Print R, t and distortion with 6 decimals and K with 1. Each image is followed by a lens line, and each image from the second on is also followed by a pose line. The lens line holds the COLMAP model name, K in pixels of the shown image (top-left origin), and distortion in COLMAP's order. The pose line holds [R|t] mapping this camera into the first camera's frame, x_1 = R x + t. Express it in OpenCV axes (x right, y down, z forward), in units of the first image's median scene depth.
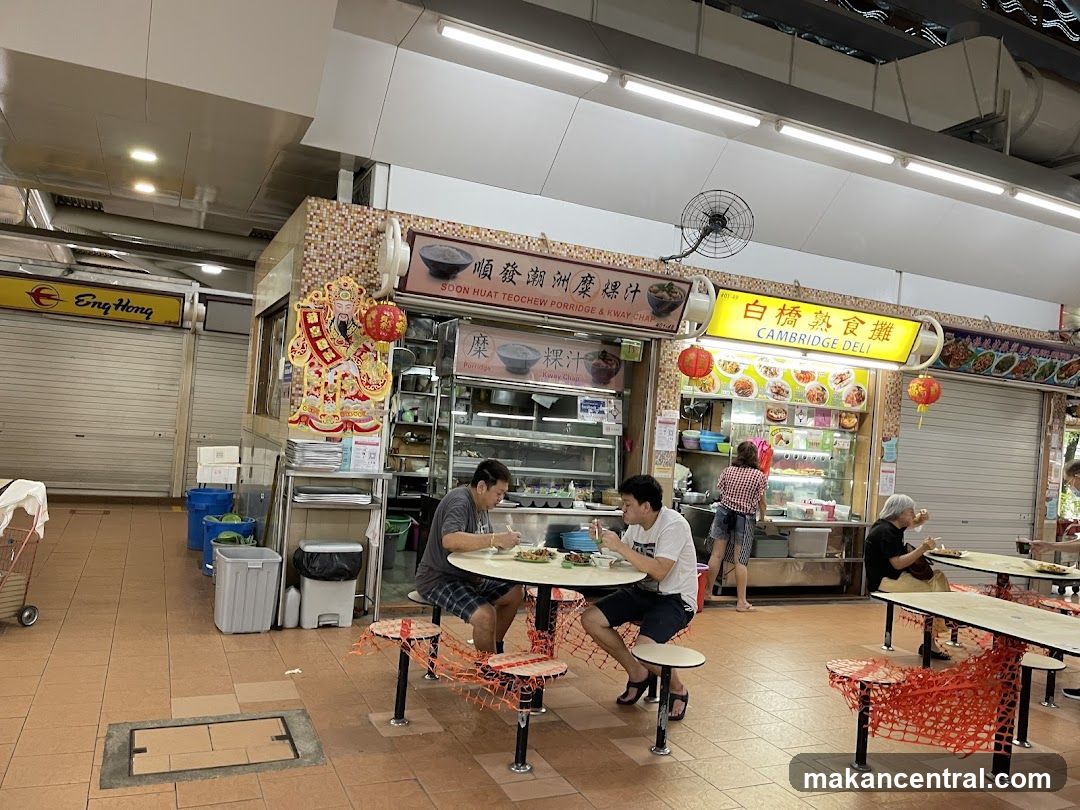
lens RADIAL K [[859.4, 0, 589.9], [0, 859.4, 402.6], [0, 0, 1]] dist [0.030928, -0.069003]
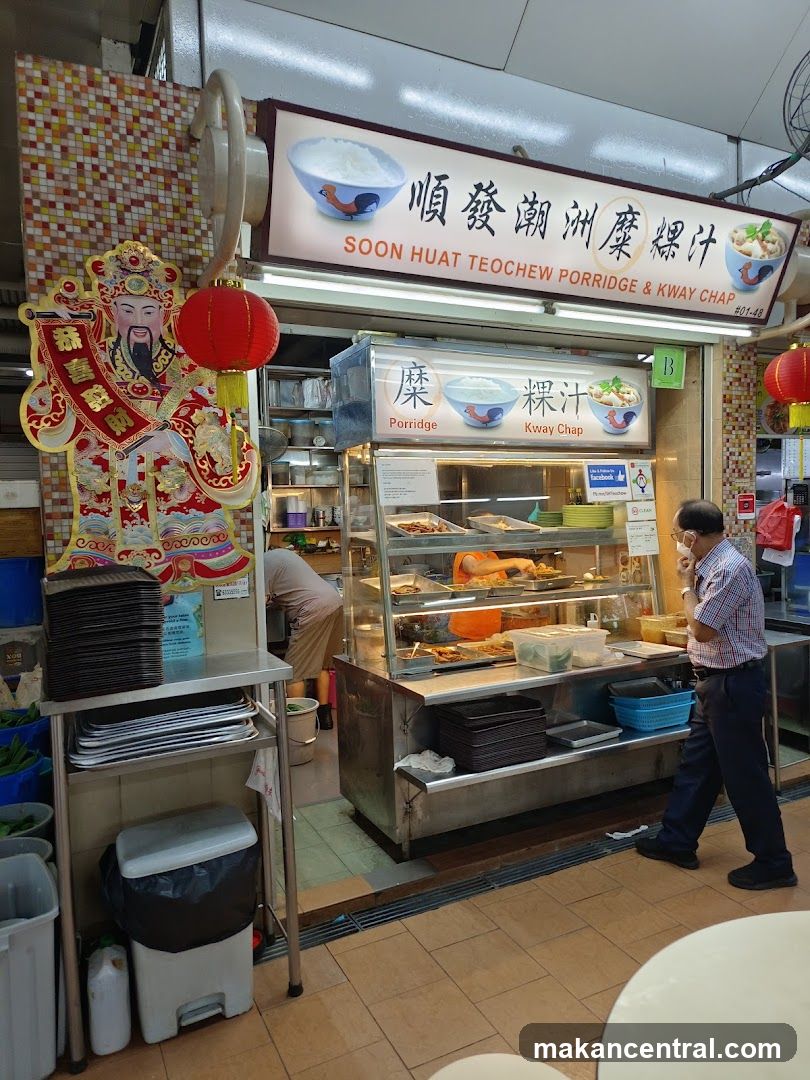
lens RADIAL K [[769.2, 0, 438.1], [0, 769.2, 545.2], [0, 0, 1]] dist [-0.002701, 0.016676]
pose [[0.994293, -0.106649, -0.002635, -0.140357], [0.106466, 0.990412, 0.088028, -0.007824], [-0.006779, -0.087807, 0.996114, 0.584692]]
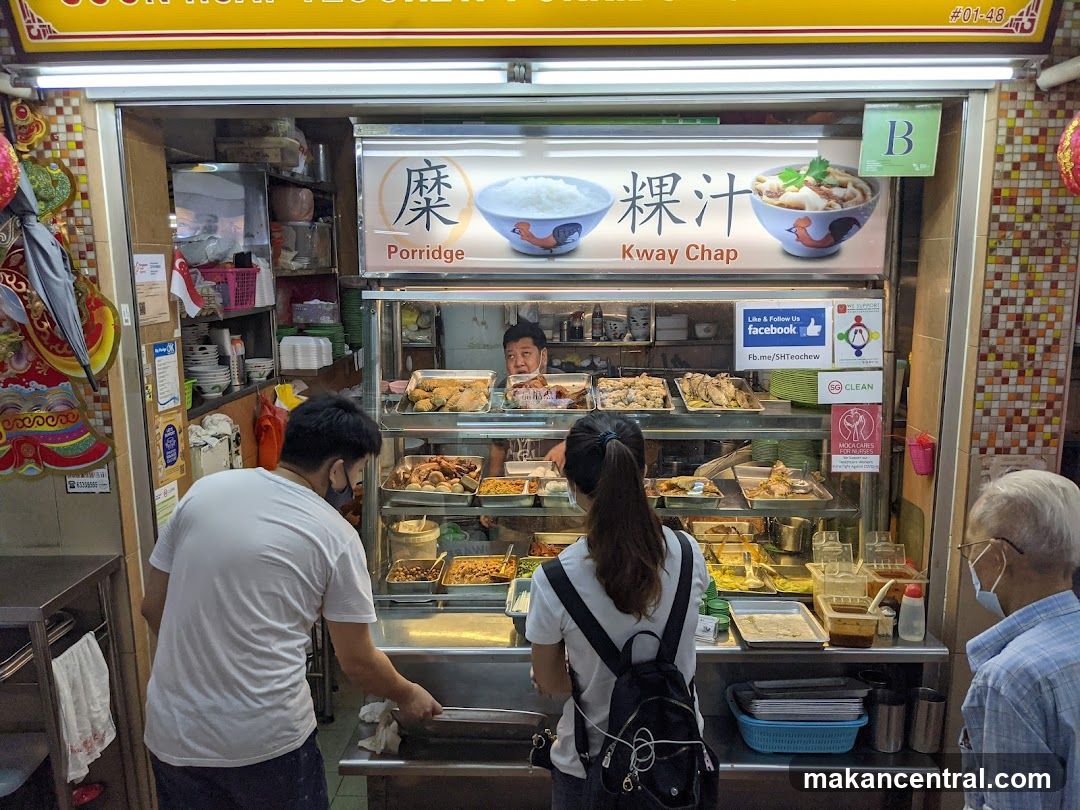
lens RADIAL K [[859.4, 0, 577.3], [0, 859.4, 420.6], [0, 0, 1]] dist [0.030928, -0.069003]
pose [[0.872494, 0.000934, -0.488624, 0.124512], [0.090486, 0.982393, 0.163451, -0.028208], [0.480173, -0.186824, 0.857048, 0.794550]]
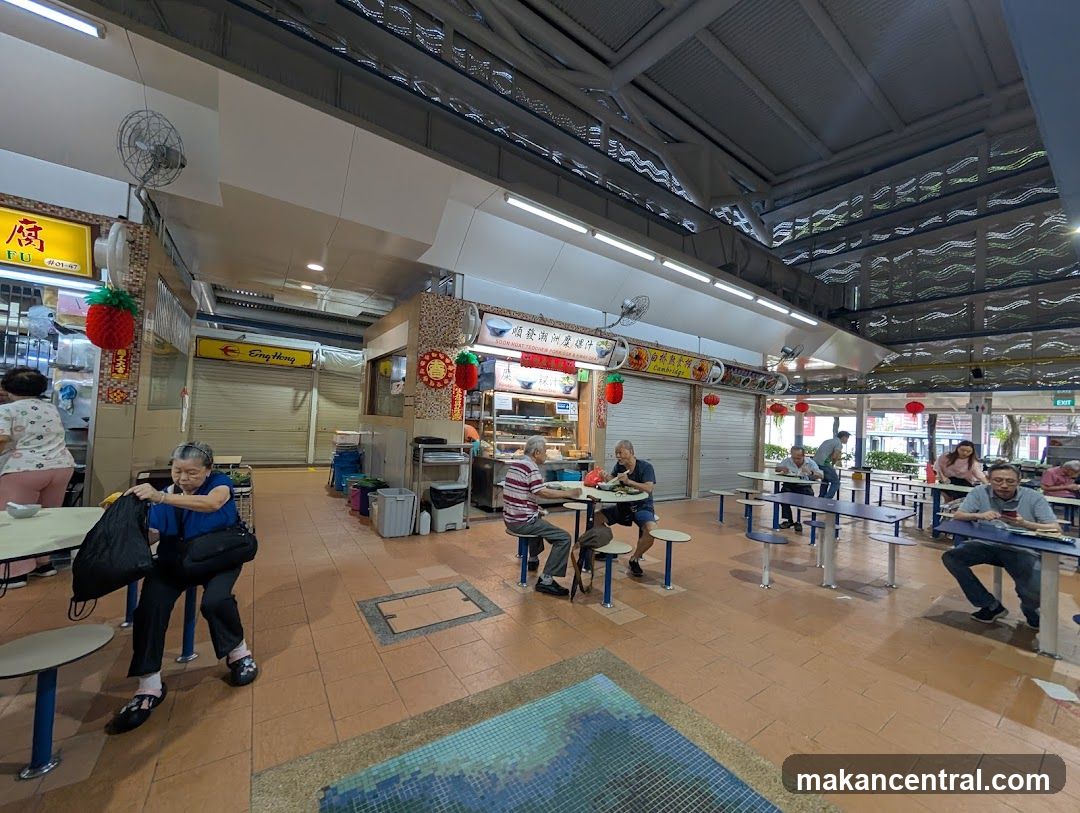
lens RADIAL K [[426.2, 0, 565.4], [0, 426.2, 406.7], [0, 0, 1]] dist [-0.014588, -0.000175]
pose [[0.985947, -0.024113, 0.165308, -0.180887], [0.024316, 0.999704, 0.000795, 0.007328], [-0.165278, 0.003236, 0.986242, 0.082920]]
